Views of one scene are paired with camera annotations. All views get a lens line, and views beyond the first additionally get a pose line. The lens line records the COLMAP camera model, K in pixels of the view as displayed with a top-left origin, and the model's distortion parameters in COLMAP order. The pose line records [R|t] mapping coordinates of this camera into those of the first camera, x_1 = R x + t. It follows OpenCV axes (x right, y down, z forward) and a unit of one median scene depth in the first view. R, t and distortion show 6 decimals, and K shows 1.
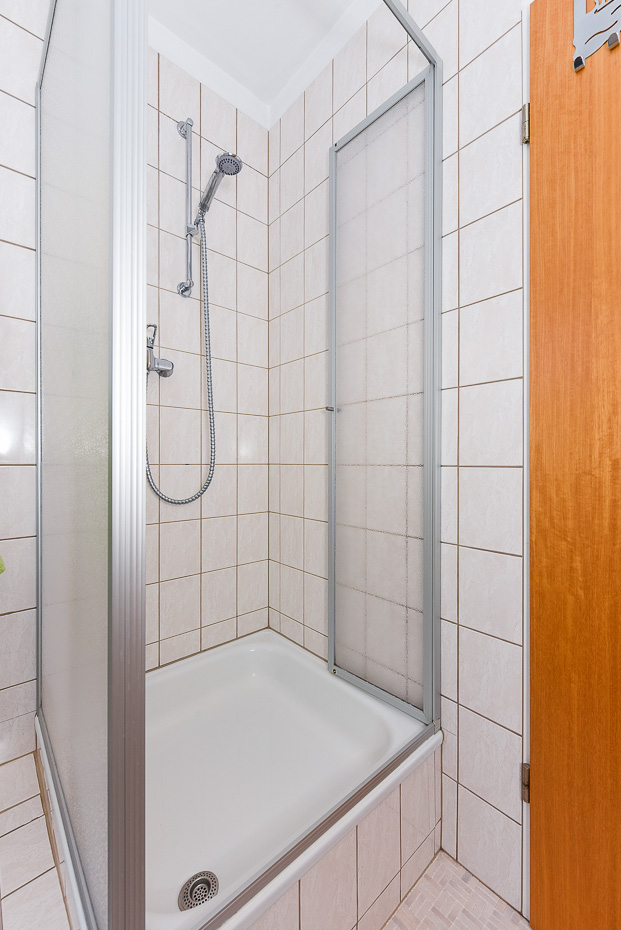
lens RADIAL K [[378.2, 0, 310.5], [0, 378.2, 465.0], [0, 0, 1]] dist [0.001223, 0.000008]
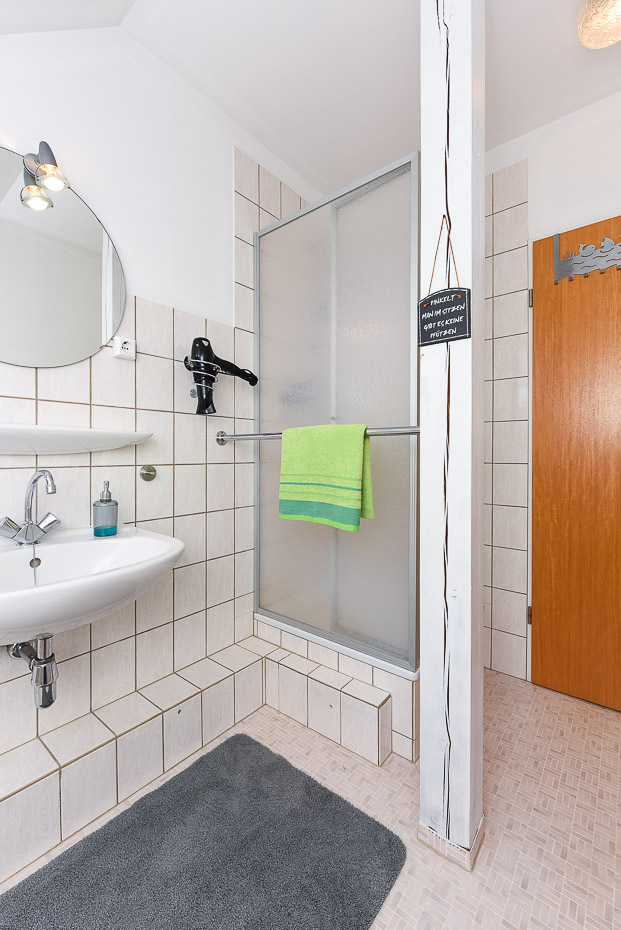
lens RADIAL K [[378.0, 0, 310.5], [0, 378.0, 465.0], [0, 0, 1]] dist [-0.001909, -0.000117]
pose [[0.983789, 0.010299, 0.179034, -1.037114], [-0.009421, 0.999939, -0.005757, 0.035953], [-0.179082, 0.003977, 0.983826, -0.866689]]
